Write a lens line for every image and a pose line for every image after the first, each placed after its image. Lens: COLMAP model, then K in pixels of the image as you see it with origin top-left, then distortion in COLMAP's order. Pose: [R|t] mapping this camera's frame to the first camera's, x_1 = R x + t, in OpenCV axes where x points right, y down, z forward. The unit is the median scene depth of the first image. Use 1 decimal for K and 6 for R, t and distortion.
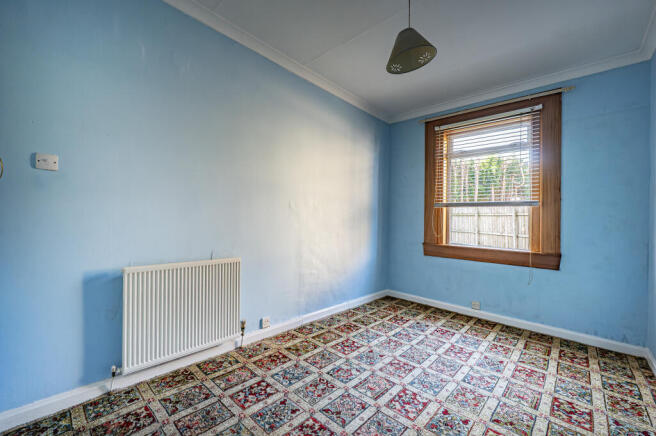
lens RADIAL K [[275.3, 0, 327.6], [0, 275.3, 218.2], [0, 0, 1]] dist [-0.001122, -0.000016]
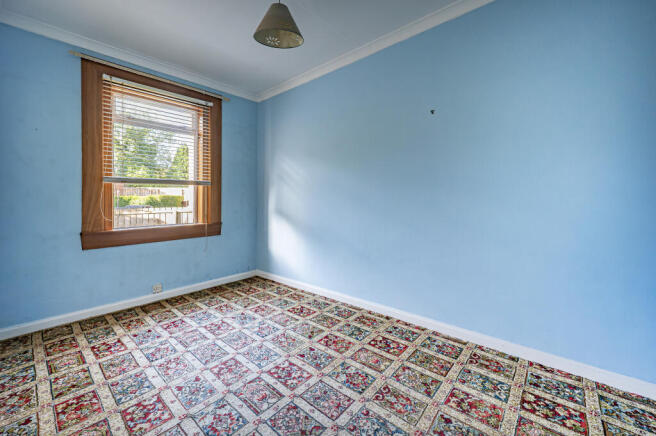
lens RADIAL K [[254.4, 0, 327.4], [0, 254.4, 199.6], [0, 0, 1]] dist [0.000355, 0.000030]
pose [[-0.005010, -0.029671, 0.999547, -0.414711], [0.002791, 0.999555, 0.029686, -0.014295], [-0.999984, 0.002938, -0.004925, 0.537886]]
